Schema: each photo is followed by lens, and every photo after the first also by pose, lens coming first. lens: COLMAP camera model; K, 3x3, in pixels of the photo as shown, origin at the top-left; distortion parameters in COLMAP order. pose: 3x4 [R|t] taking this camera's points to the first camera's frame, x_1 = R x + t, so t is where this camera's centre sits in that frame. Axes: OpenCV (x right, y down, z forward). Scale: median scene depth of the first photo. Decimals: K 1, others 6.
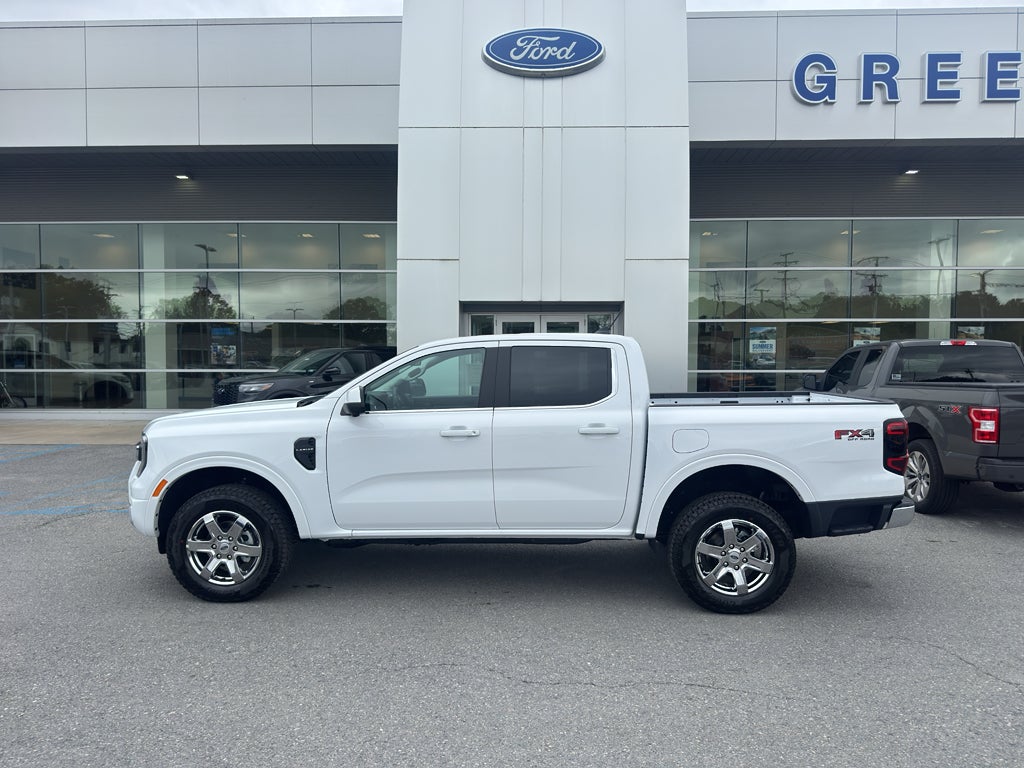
lens RADIAL K [[713.4, 0, 516.1], [0, 713.4, 402.0], [0, 0, 1]] dist [0.034173, -0.042263]
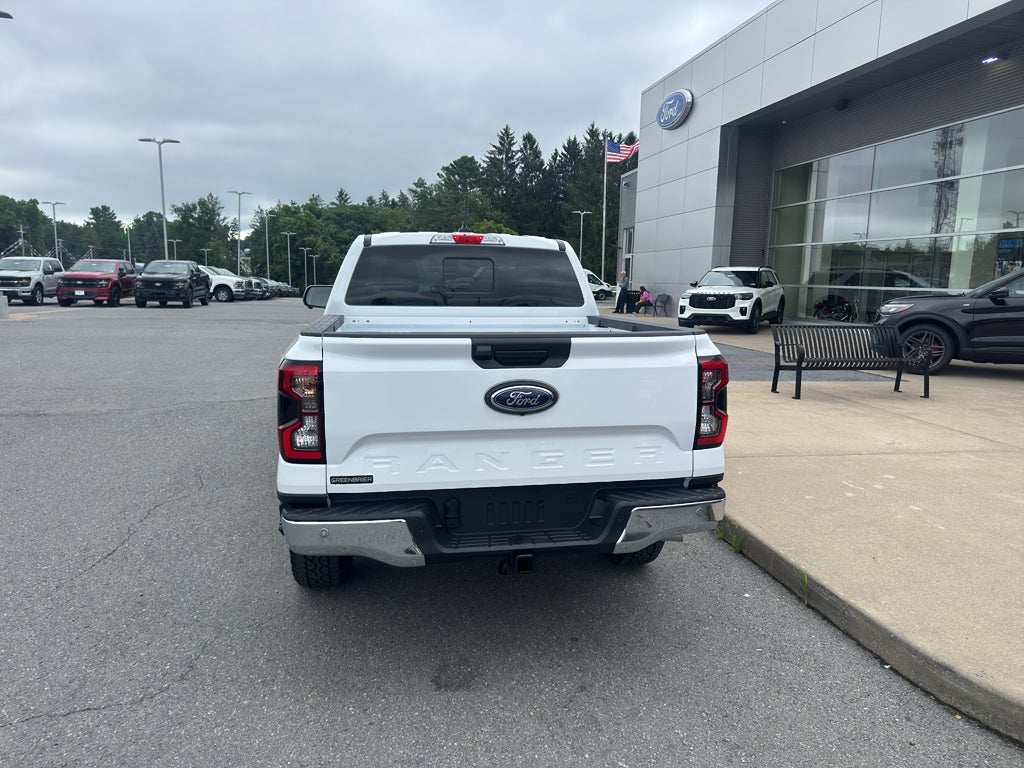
lens RADIAL K [[739.9, 0, 516.1], [0, 739.9, 362.5], [0, 0, 1]] dist [0.007290, 0.003014]
pose [[0.214547, 0.119731, -0.969347, 0.373611], [-0.070848, 0.991751, 0.106817, -0.016788], [0.974141, 0.045759, 0.221260, 0.342042]]
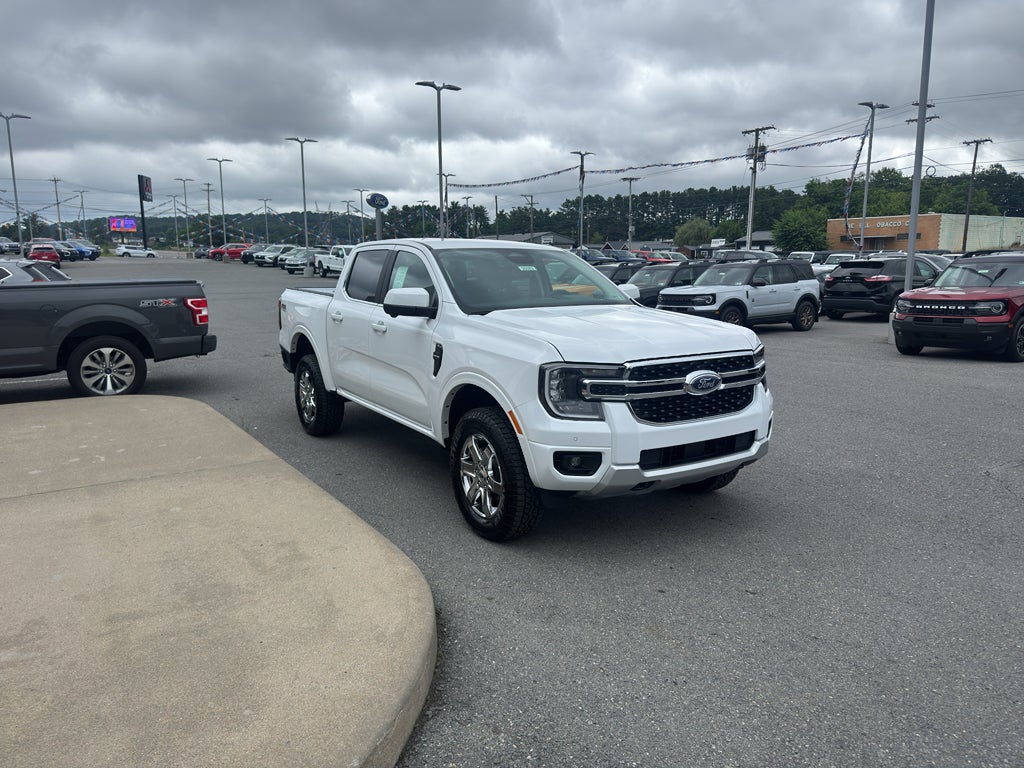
lens RADIAL K [[714.6, 0, 533.0], [0, 714.6, 370.1], [0, 0, 1]] dist [0.079336, -0.114035]
pose [[-0.586239, -0.119548, 0.801269, -0.377791], [0.045899, 0.982563, 0.180178, -0.035403], [-0.808837, 0.142404, -0.570530, 0.611785]]
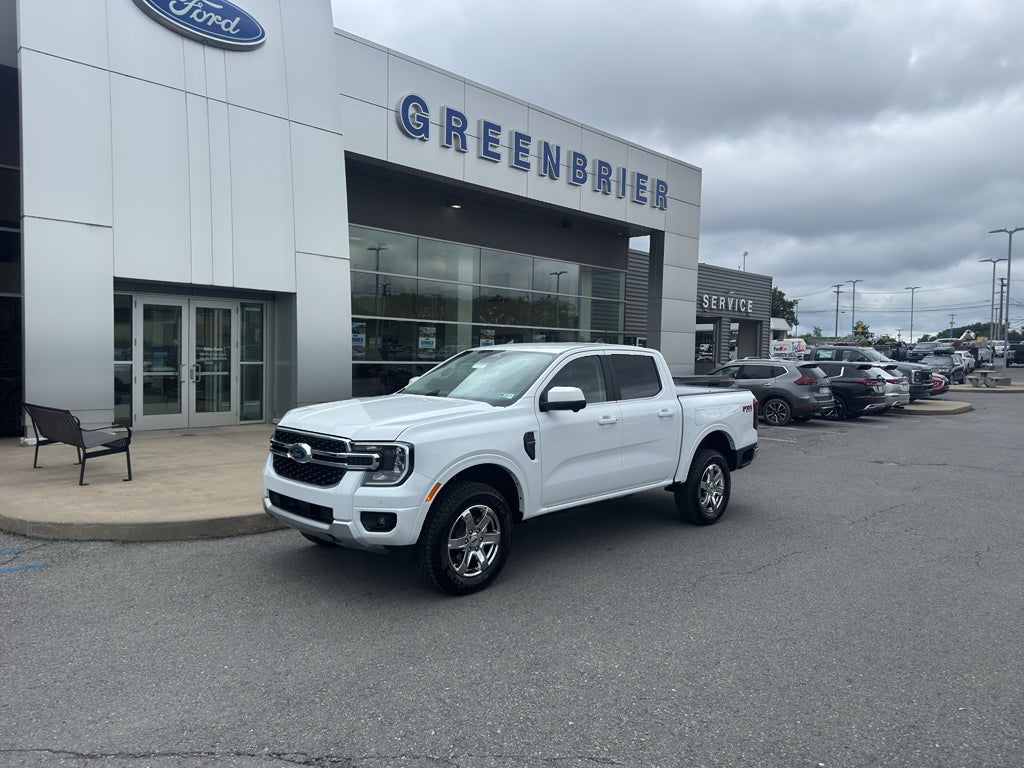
lens RADIAL K [[715.8, 0, 532.3], [0, 715.8, 378.0], [0, 0, 1]] dist [0.101795, -0.157605]
pose [[0.661244, -0.010846, 0.750093, -0.387467], [0.019844, 0.999798, -0.003037, -0.011422], [-0.749909, 0.016893, 0.661326, 0.075064]]
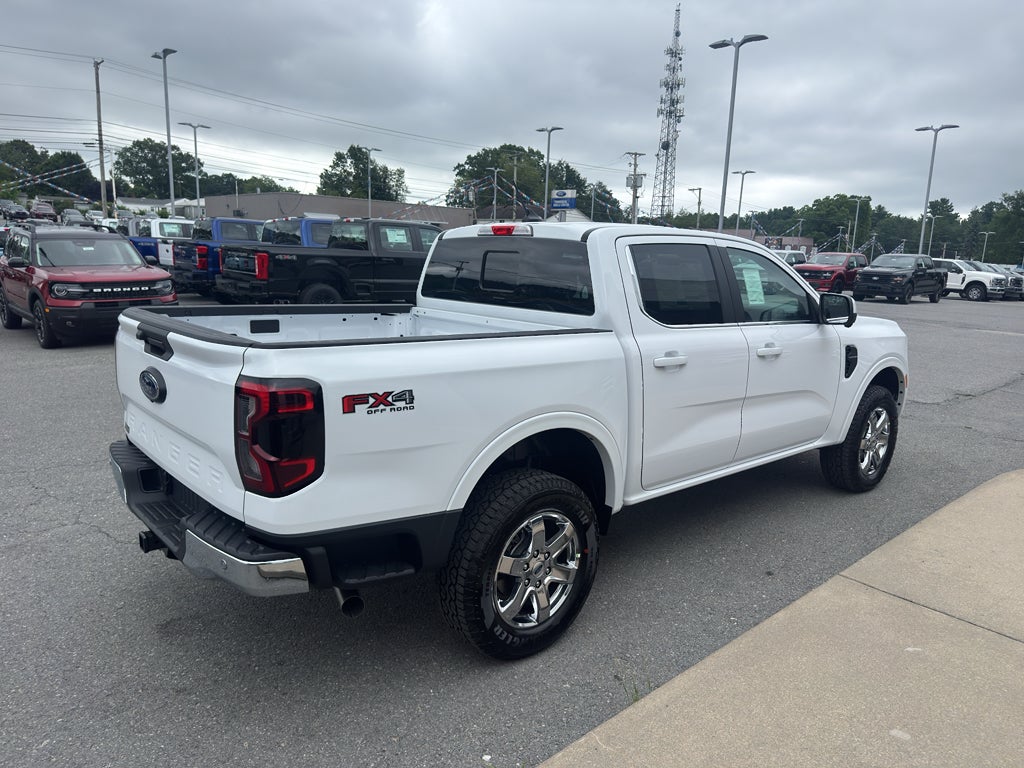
lens RADIAL K [[717.8, 0, 512.0], [0, 717.8, 384.0], [0, 0, 1]] dist [0.081032, -0.124231]
pose [[-0.728494, 0.105508, -0.676879, 0.248463], [-0.067441, 0.972223, 0.224128, -0.038332], [0.681725, 0.208925, -0.701143, 0.592996]]
